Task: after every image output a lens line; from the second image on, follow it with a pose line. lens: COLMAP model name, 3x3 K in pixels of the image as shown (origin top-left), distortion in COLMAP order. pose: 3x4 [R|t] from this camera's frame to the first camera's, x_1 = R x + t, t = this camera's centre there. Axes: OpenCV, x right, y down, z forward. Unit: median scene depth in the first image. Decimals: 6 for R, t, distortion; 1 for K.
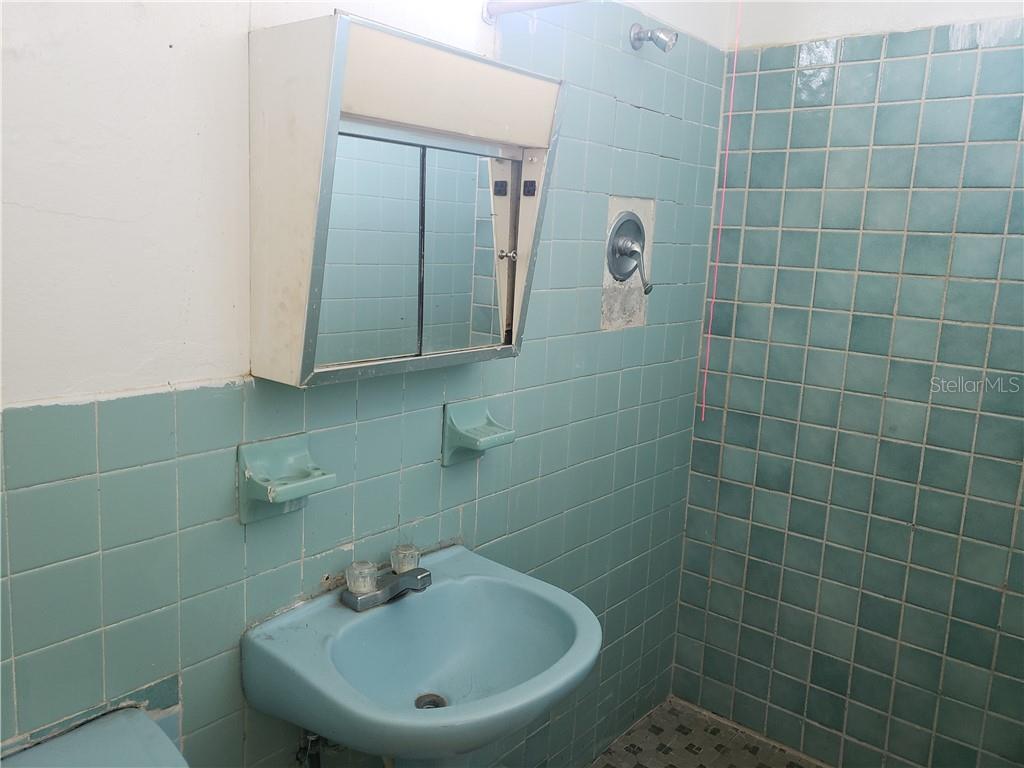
lens RADIAL K [[788.6, 0, 512.0], [0, 788.6, 384.0], [0, 0, 1]] dist [0.013576, 0.001471]
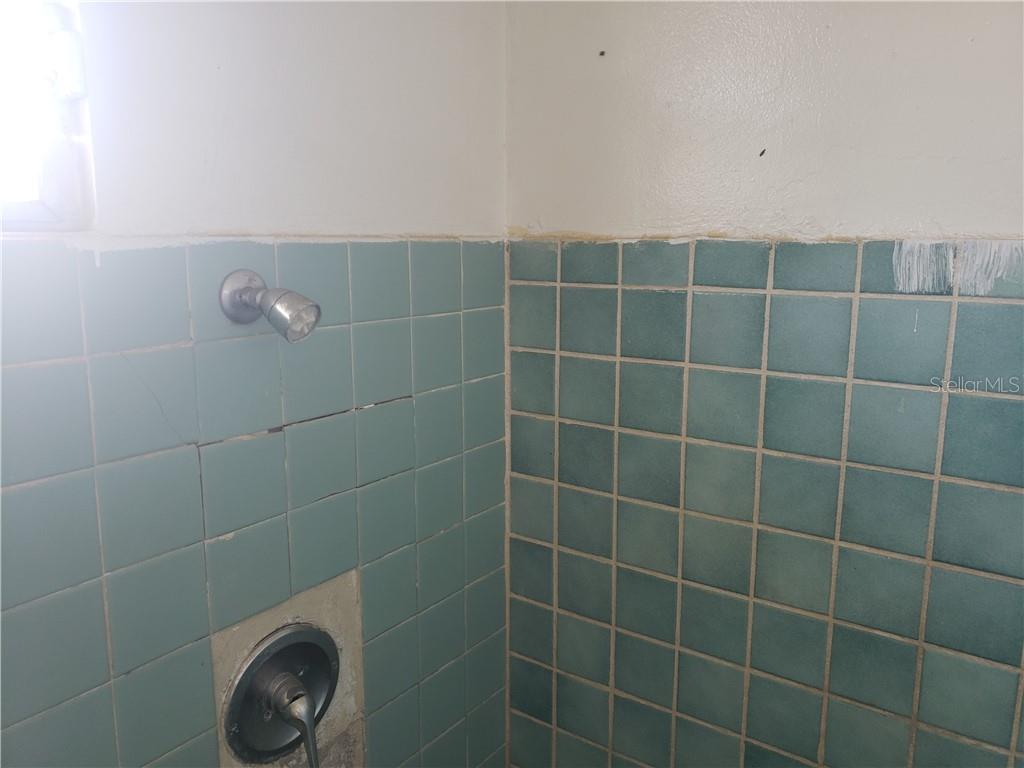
lens RADIAL K [[793.8, 0, 512.0], [0, 793.8, 384.0], [0, 0, 1]] dist [-0.001103, -0.004654]
pose [[0.998088, -0.053172, 0.031509, 0.280714], [0.052777, 0.998519, 0.013228, -0.363252], [-0.032166, -0.011540, 0.999416, 0.489933]]
